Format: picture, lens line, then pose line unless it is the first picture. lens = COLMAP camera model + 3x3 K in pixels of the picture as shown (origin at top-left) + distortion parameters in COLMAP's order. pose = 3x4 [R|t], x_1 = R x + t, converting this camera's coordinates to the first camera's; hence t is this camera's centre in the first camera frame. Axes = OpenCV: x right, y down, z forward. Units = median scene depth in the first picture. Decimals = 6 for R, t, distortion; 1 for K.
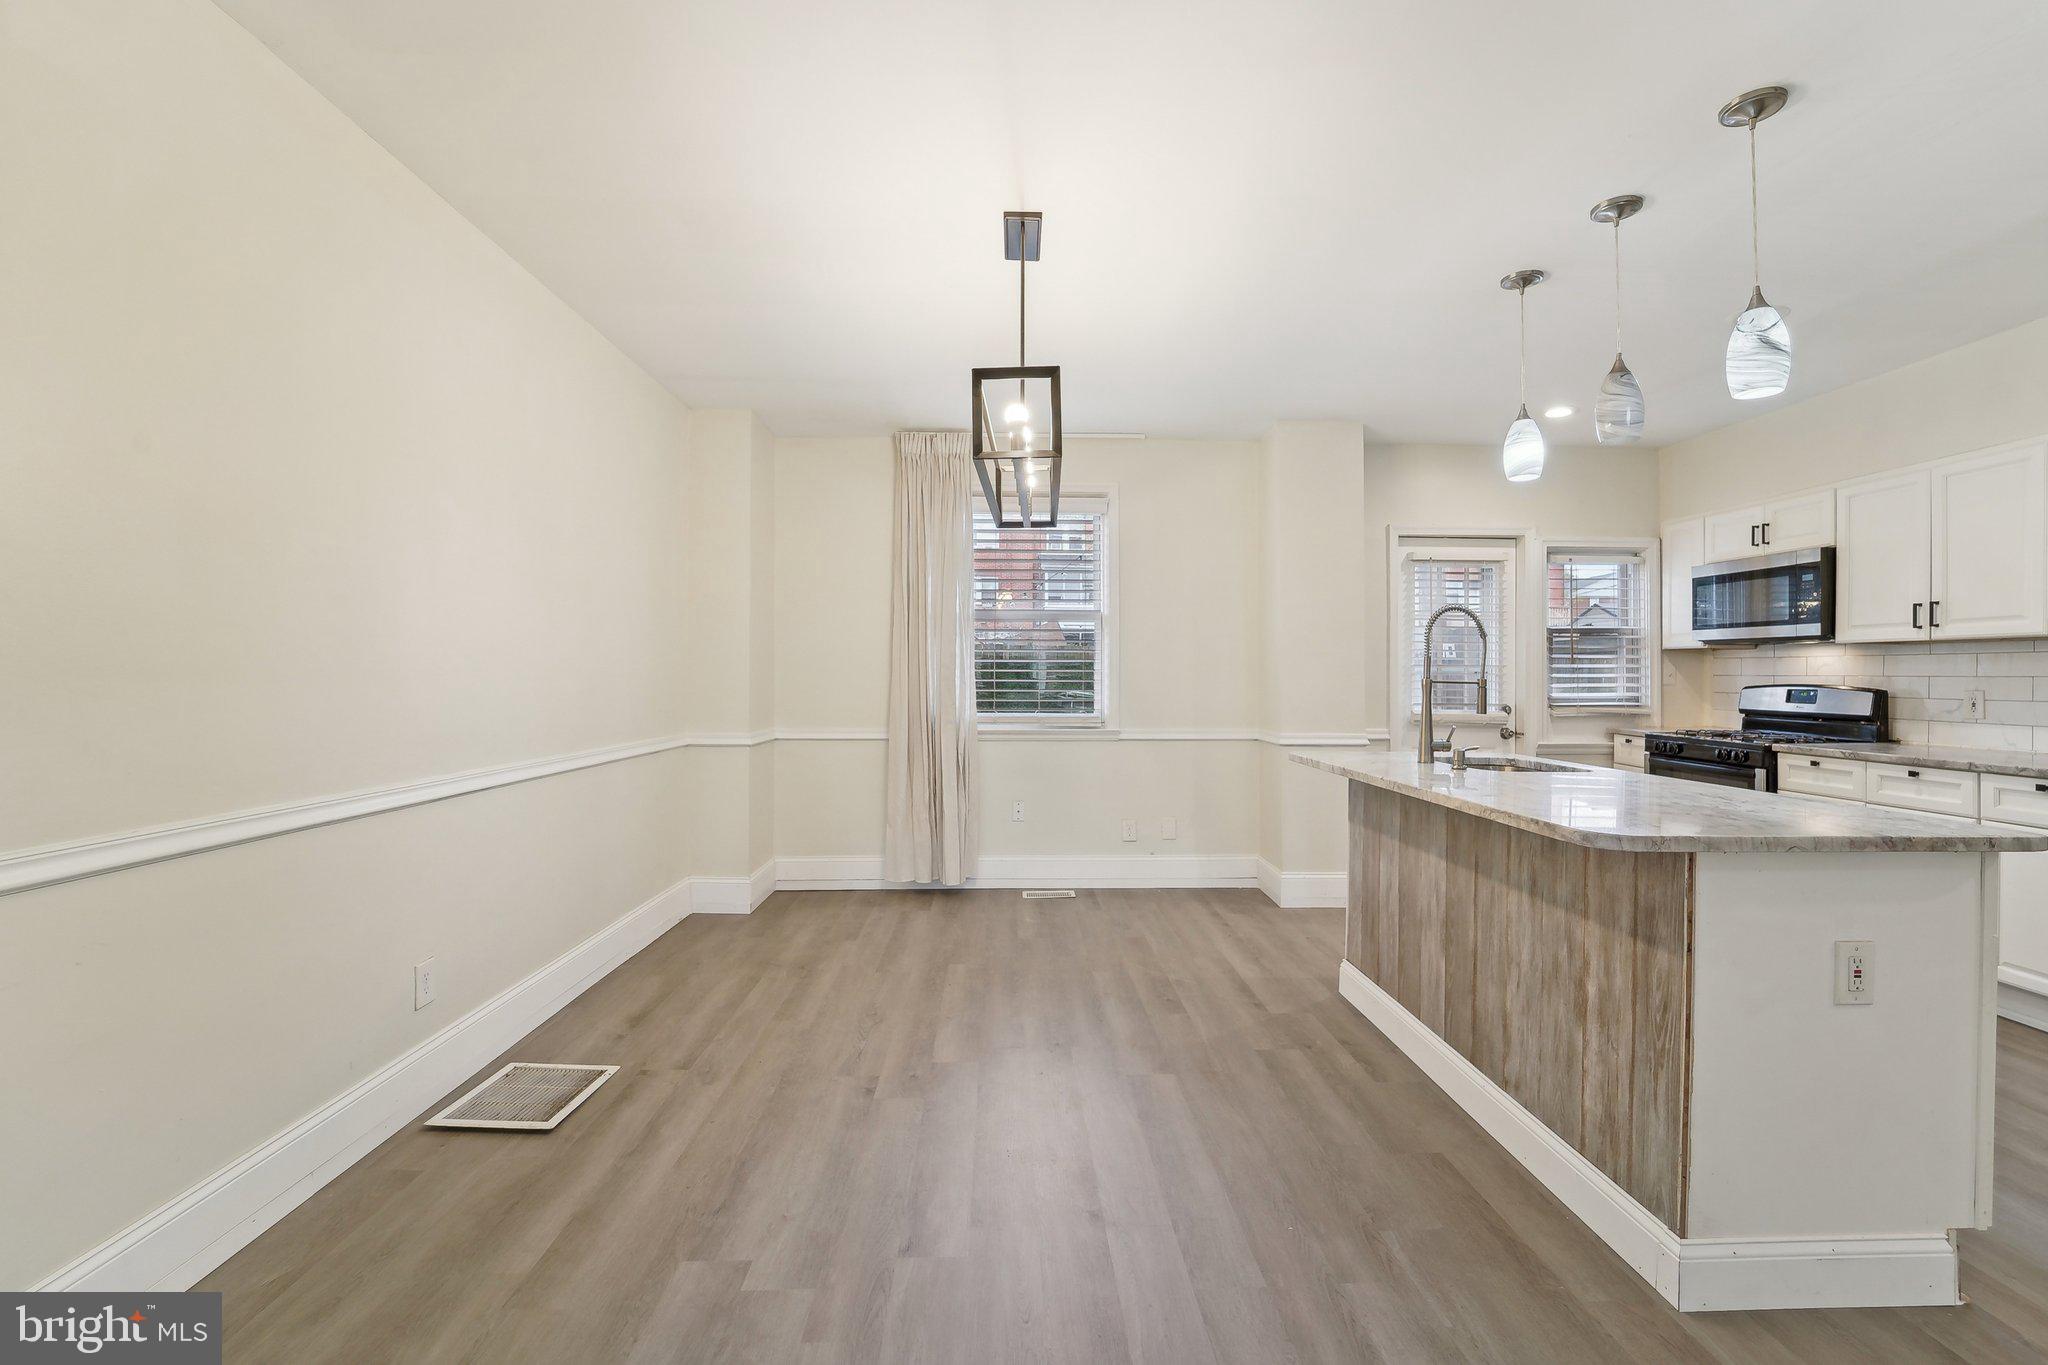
lens RADIAL K [[853.8, 0, 1034.3], [0, 853.8, 669.3], [0, 0, 1]] dist [-0.016460, -0.001138]
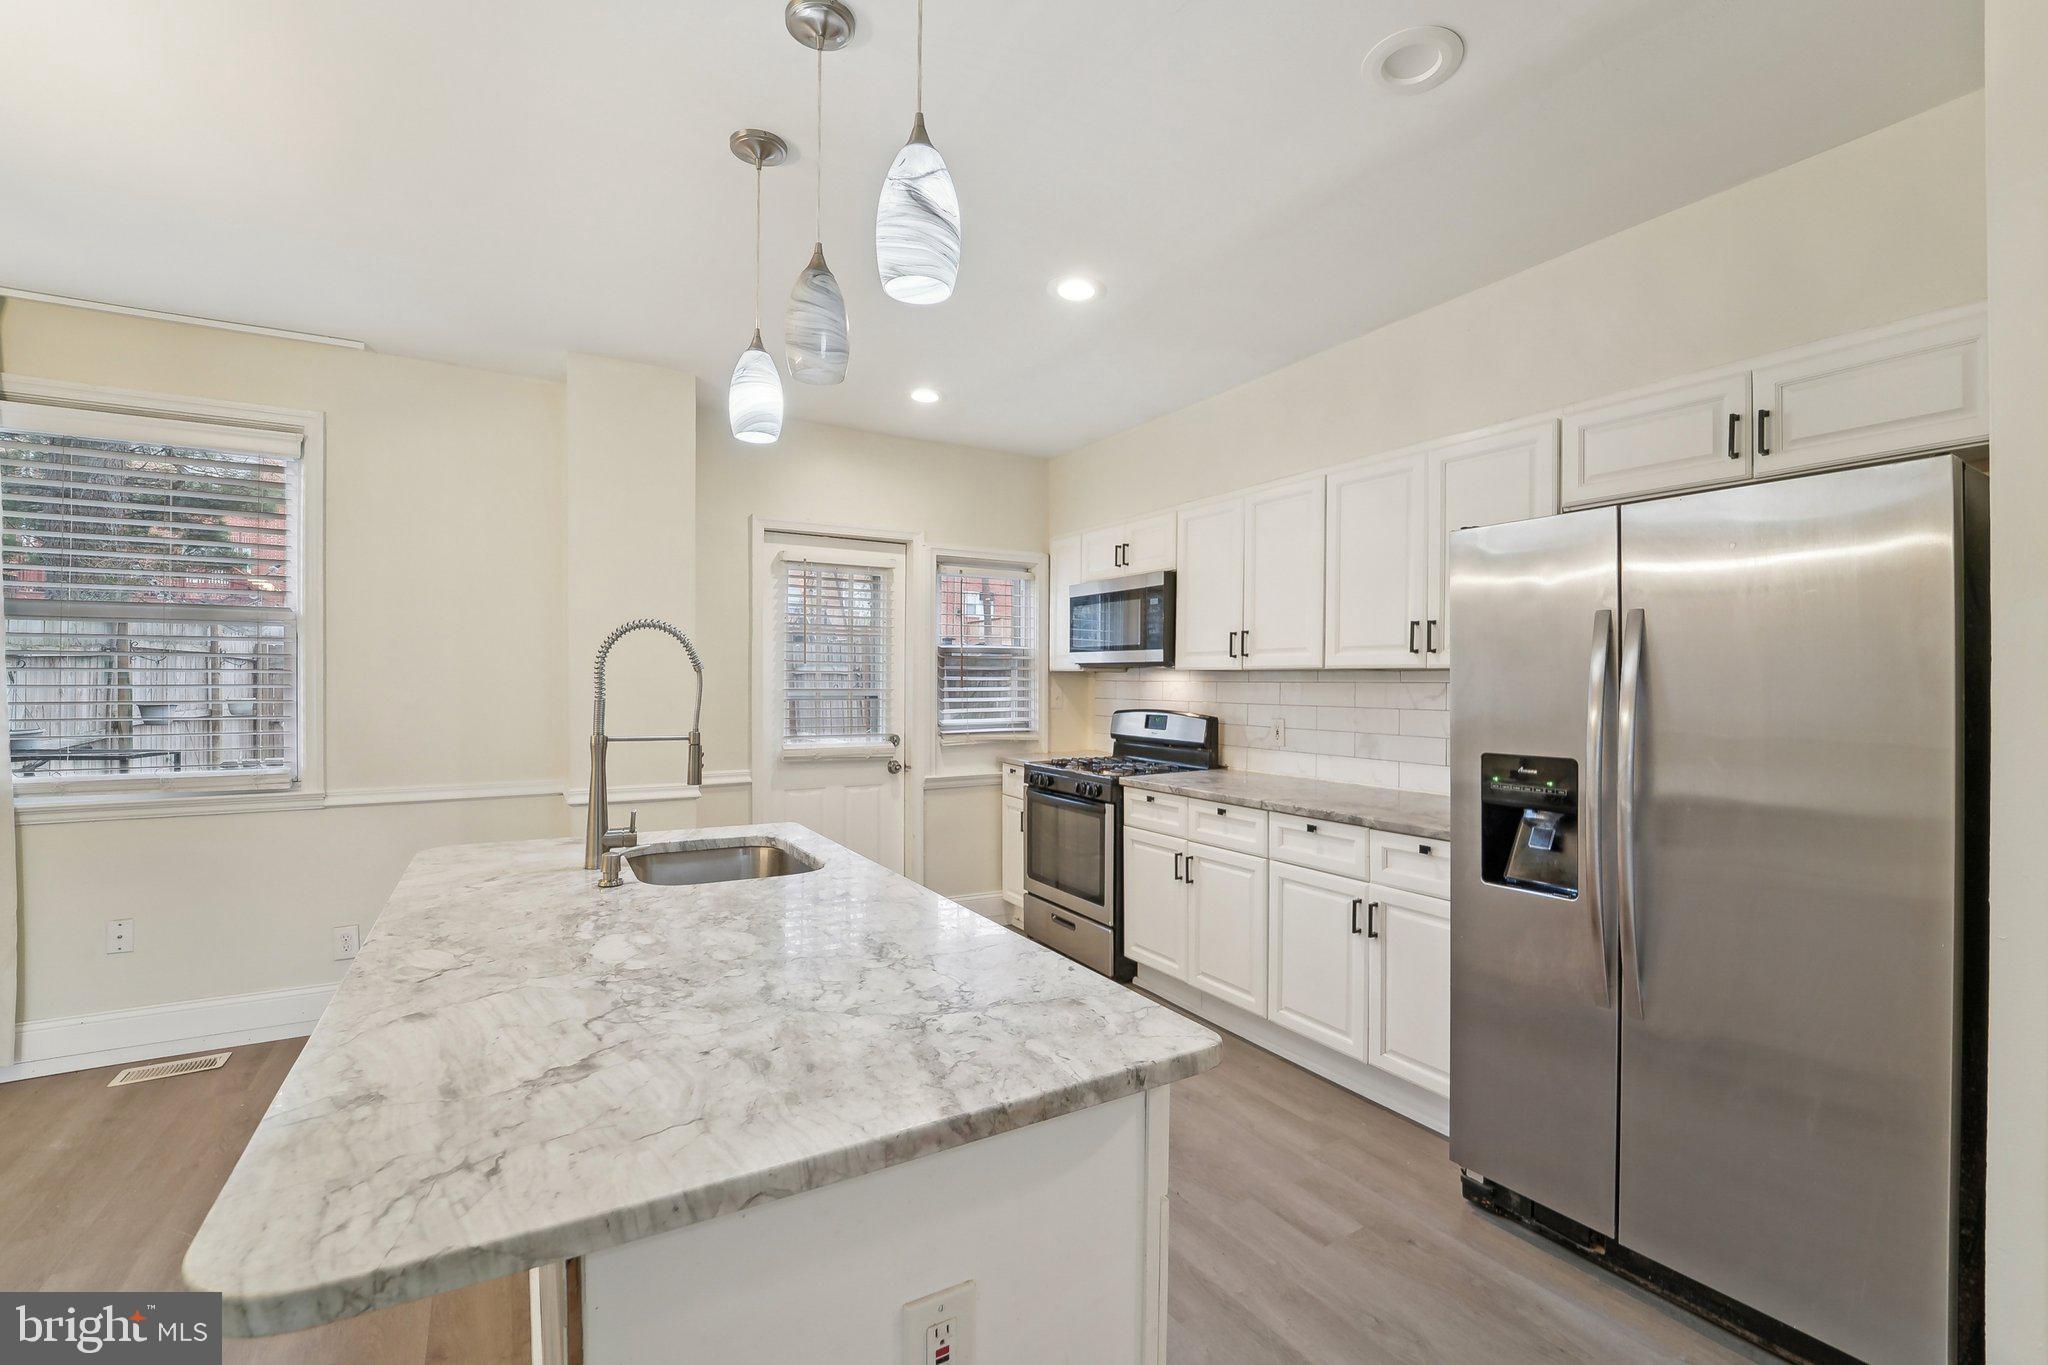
lens RADIAL K [[853.8, 0, 1024.2], [0, 853.8, 690.0], [0, 0, 1]] dist [-0.016460, -0.001138]
pose [[0.876957, -0.007437, 0.480511, 0.358058], [-0.001703, 0.999826, 0.018582, -0.028829], [-0.480566, -0.017114, 0.876792, 0.238109]]
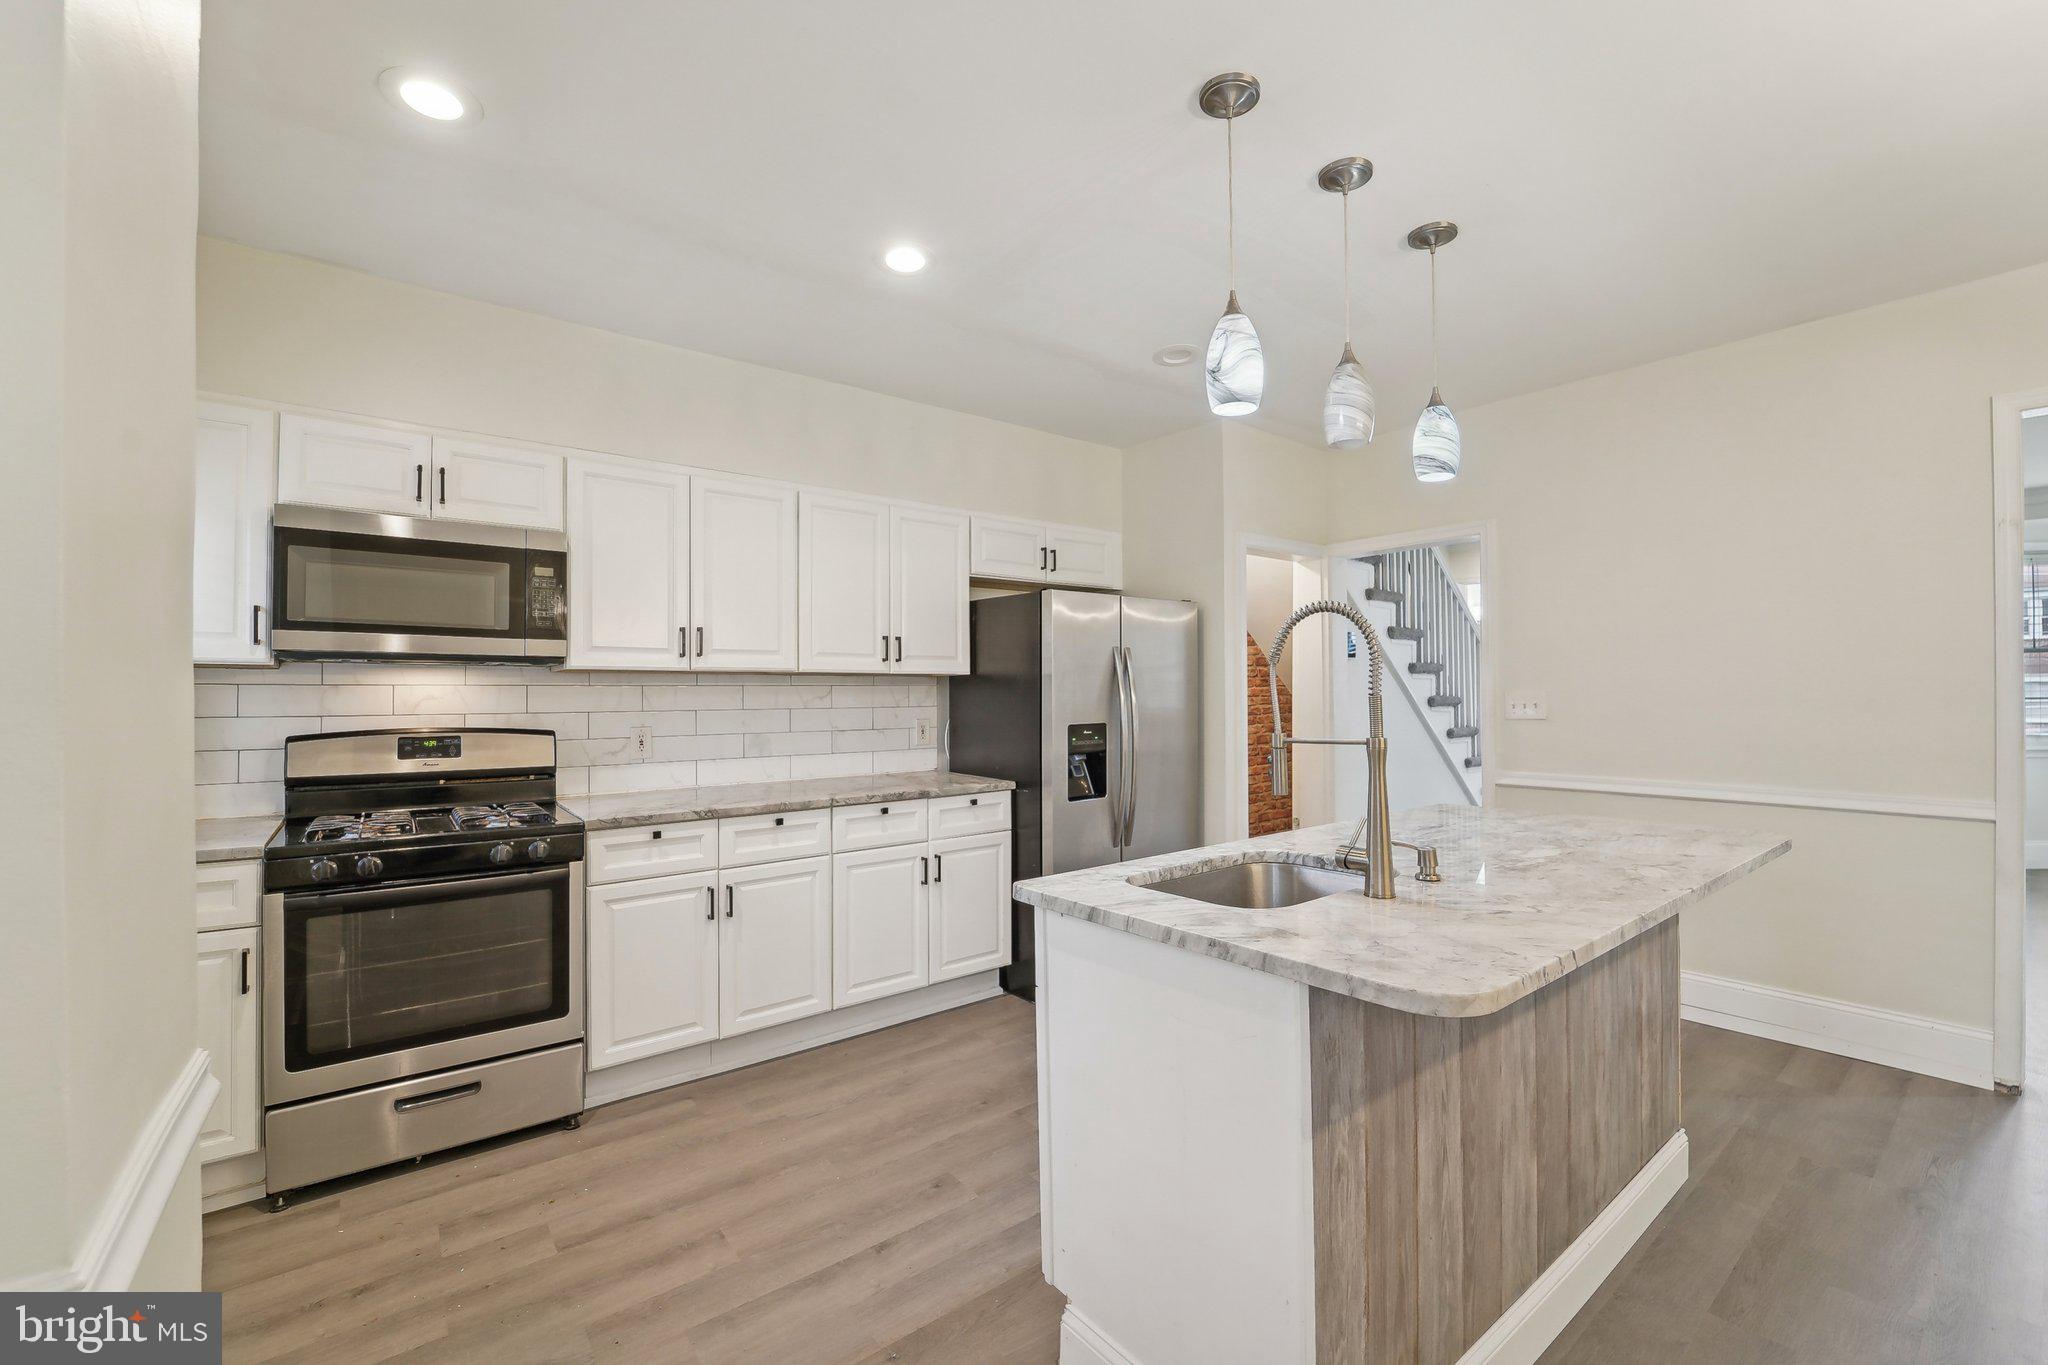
lens RADIAL K [[853.8, 0, 1050.8], [0, 853.8, 676.8], [0, 0, 1]] dist [-0.016460, -0.001138]
pose [[-0.600253, 0.013225, 0.799701, 0.132457], [-0.000478, 0.999857, -0.016894, -0.013716], [-0.799810, -0.010523, -0.600161, 1.213726]]
